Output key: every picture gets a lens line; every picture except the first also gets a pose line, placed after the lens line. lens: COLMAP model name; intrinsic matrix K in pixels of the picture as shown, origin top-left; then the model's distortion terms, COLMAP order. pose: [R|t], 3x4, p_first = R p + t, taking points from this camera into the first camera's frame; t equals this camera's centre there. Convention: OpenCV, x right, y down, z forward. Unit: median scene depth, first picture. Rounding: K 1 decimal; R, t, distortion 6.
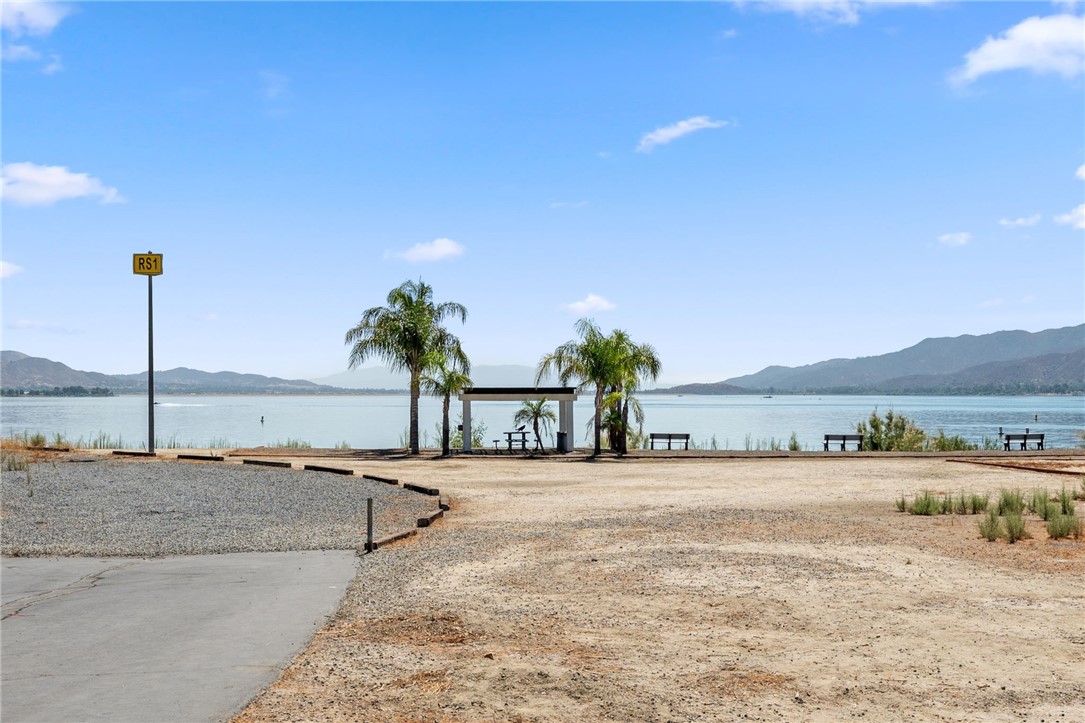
lens RADIAL K [[1360.9, 0, 574.3], [0, 1360.9, 363.6], [0, 0, 1]] dist [-0.000457, 0.006287]
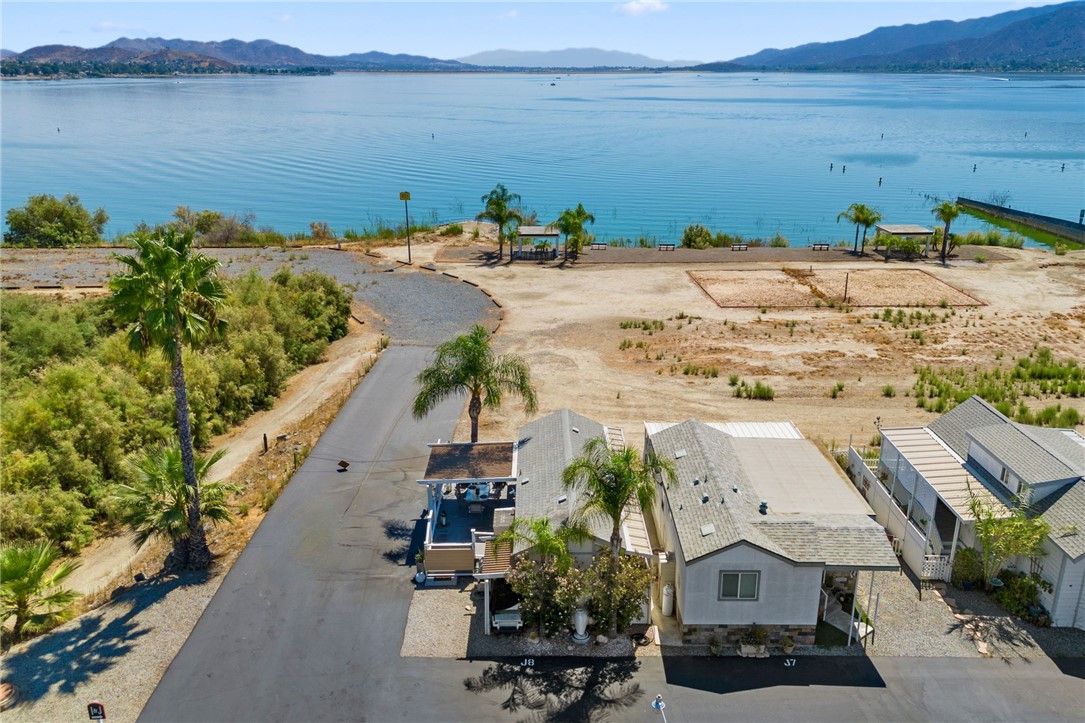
lens RADIAL K [[864.5, 0, 530.7], [0, 864.5, 361.1], [0, 0, 1]] dist [0.051984, -0.011369]
pose [[0.993691, 0.029843, -0.108108, 0.137682], [0.009444, 0.938256, 0.345814, -0.340045], [0.111753, -0.344653, 0.932054, -0.698169]]
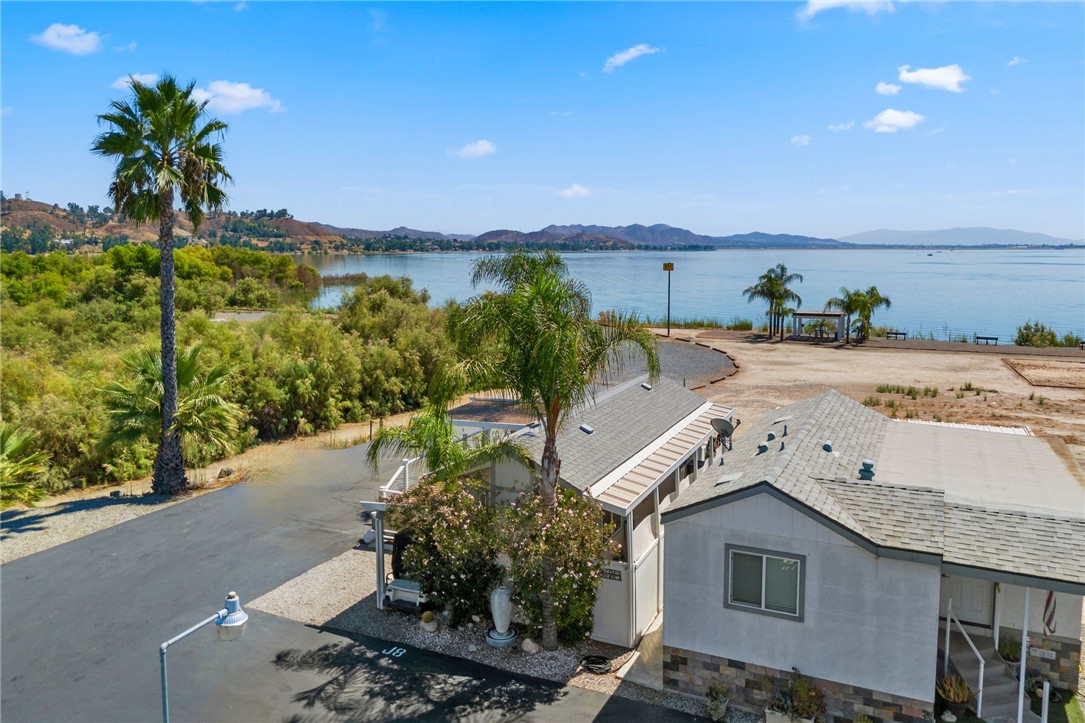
lens RADIAL K [[809.1, 0, 544.0], [0, 809.1, 335.7], [0, 0, 1]] dist [0.066749, -0.063092]
pose [[0.859117, 0.054605, -0.508858, 0.279801], [0.013094, 0.991621, 0.128517, -0.135324], [0.511612, -0.117074, 0.851203, -0.479505]]
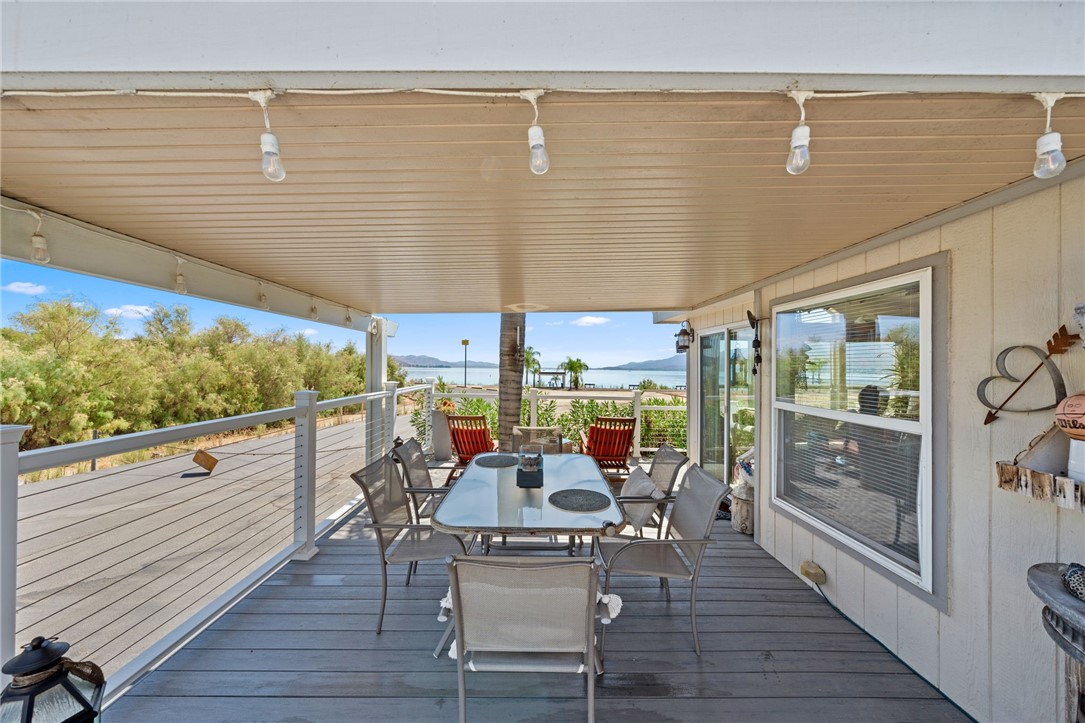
lens RADIAL K [[377.9, 0, 535.4], [0, 377.9, 364.7], [0, 0, 1]] dist [-0.000384, -0.000035]
pose [[0.994259, 0.013816, -0.106108, 0.029951], [-0.012596, 0.999847, 0.012161, -0.018434], [0.106259, -0.010755, 0.994280, -0.141232]]
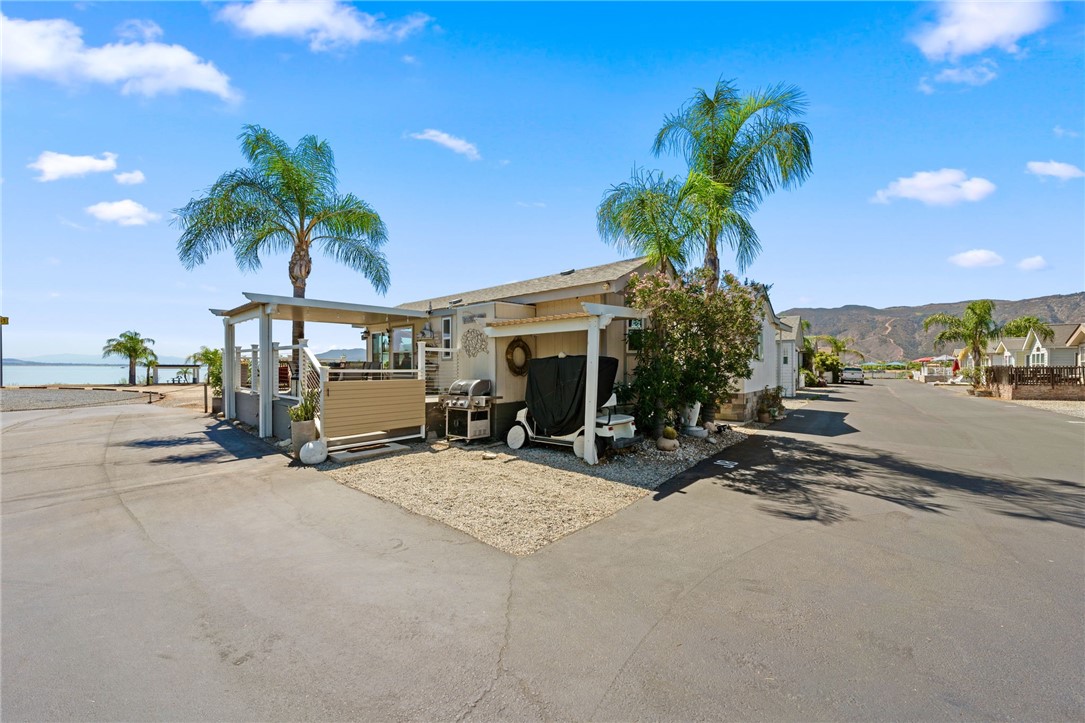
lens RADIAL K [[377.9, 0, 535.4], [0, 377.9, 364.7], [0, 0, 1]] dist [-0.000384, -0.000035]
pose [[0.731086, 0.009421, 0.682221, -0.031686], [-0.020347, 0.999761, 0.007999, -0.008588], [-0.681982, -0.019729, 0.731102, -0.303380]]
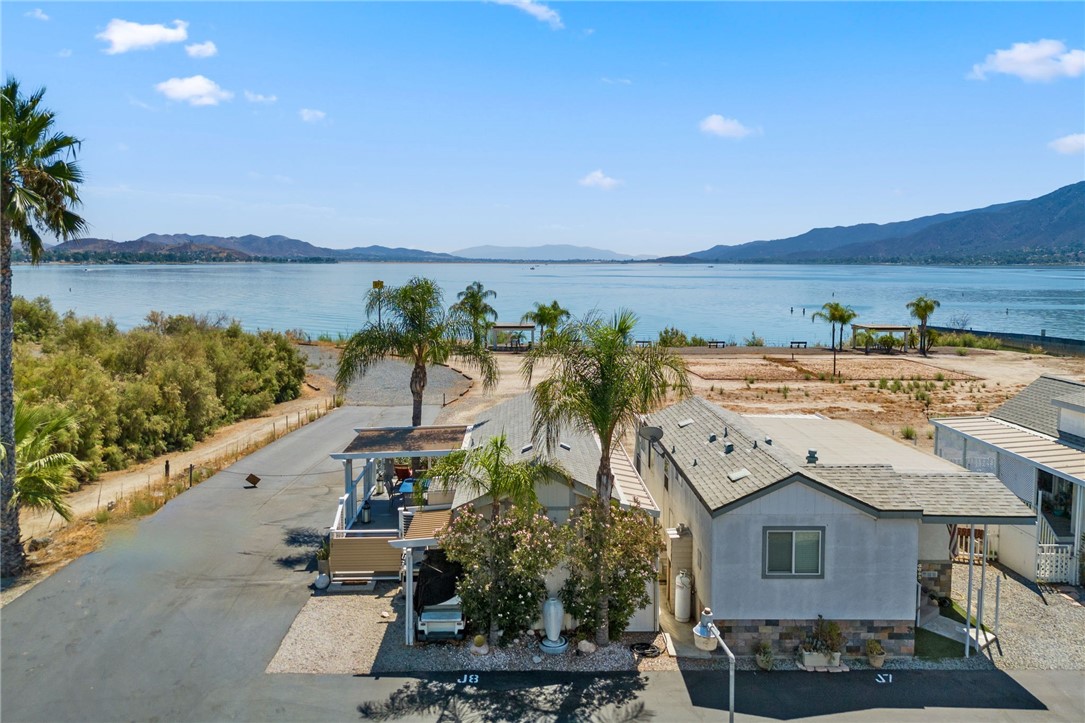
lens RADIAL K [[801.1, 0, 530.9], [0, 801.1, 330.4], [0, 0, 1]] dist [0.063706, -0.049397]
pose [[0.995945, 0.009388, -0.089468, 0.134177], [0.000626, 0.993794, 0.111239, -0.148535], [0.089957, -0.110844, 0.989758, -0.554294]]
